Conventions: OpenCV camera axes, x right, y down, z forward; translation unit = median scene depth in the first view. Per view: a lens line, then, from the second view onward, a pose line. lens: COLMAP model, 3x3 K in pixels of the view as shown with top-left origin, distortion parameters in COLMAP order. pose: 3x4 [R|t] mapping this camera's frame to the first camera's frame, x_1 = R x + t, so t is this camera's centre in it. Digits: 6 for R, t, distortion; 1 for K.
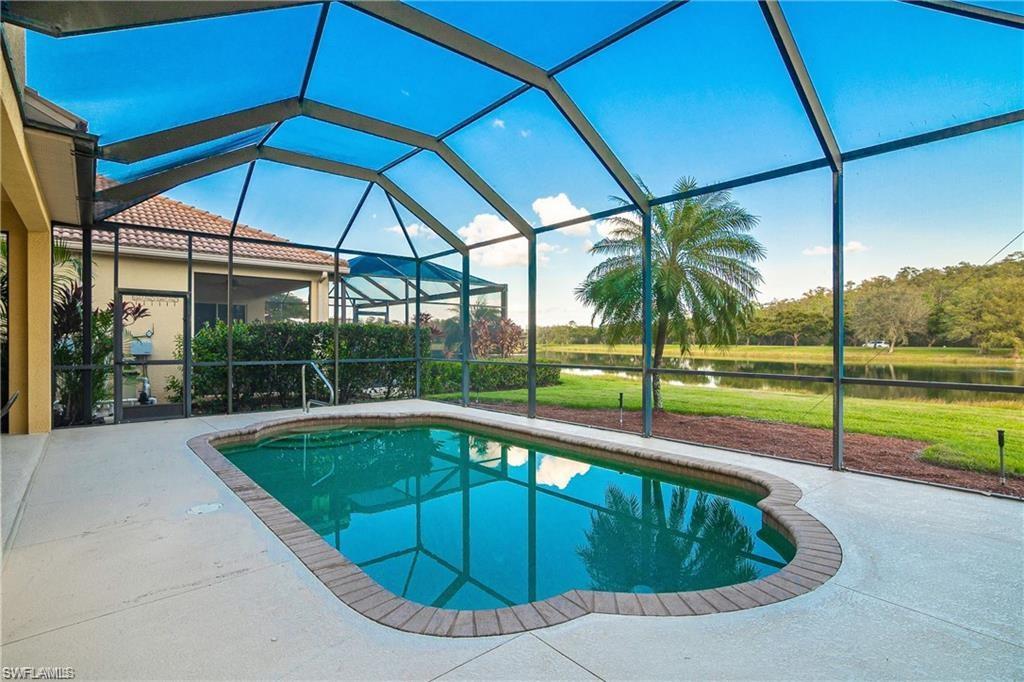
lens RADIAL K [[505.5, 0, 512.0], [0, 505.5, 341.0], [0, 0, 1]] dist [-0.056475, 0.000098]
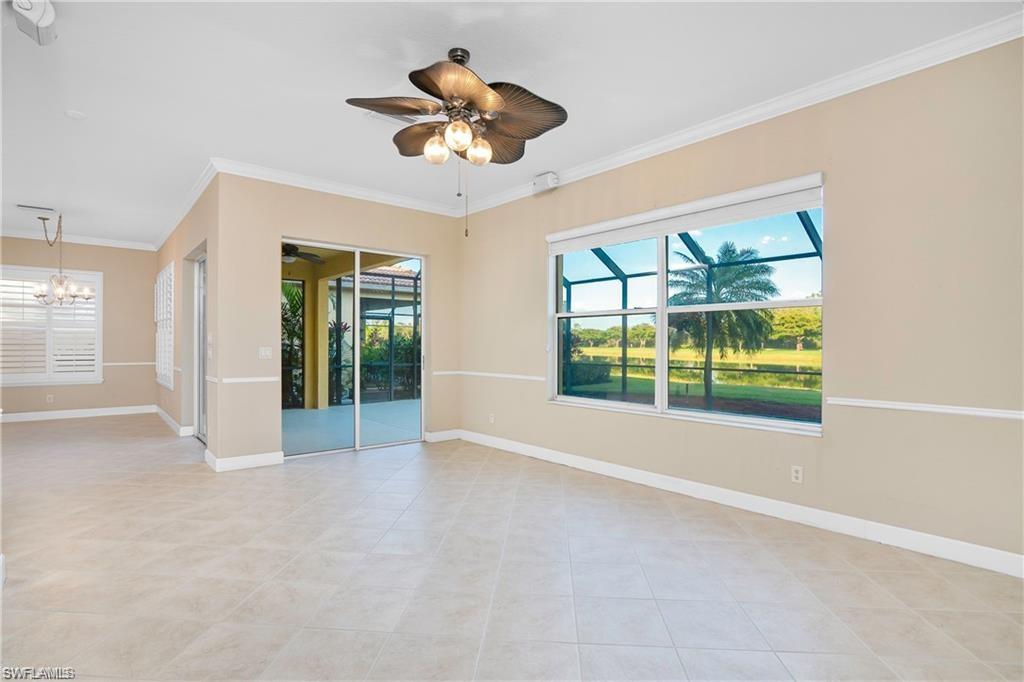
lens RADIAL K [[505.5, 0, 512.0], [0, 505.5, 341.0], [0, 0, 1]] dist [-0.056475, 0.000098]
pose [[0.999990, 0.002012, -0.004082, -0.273386], [-0.002033, 0.999986, -0.004982, -0.014233], [0.004072, 0.004990, 0.999979, -0.470391]]
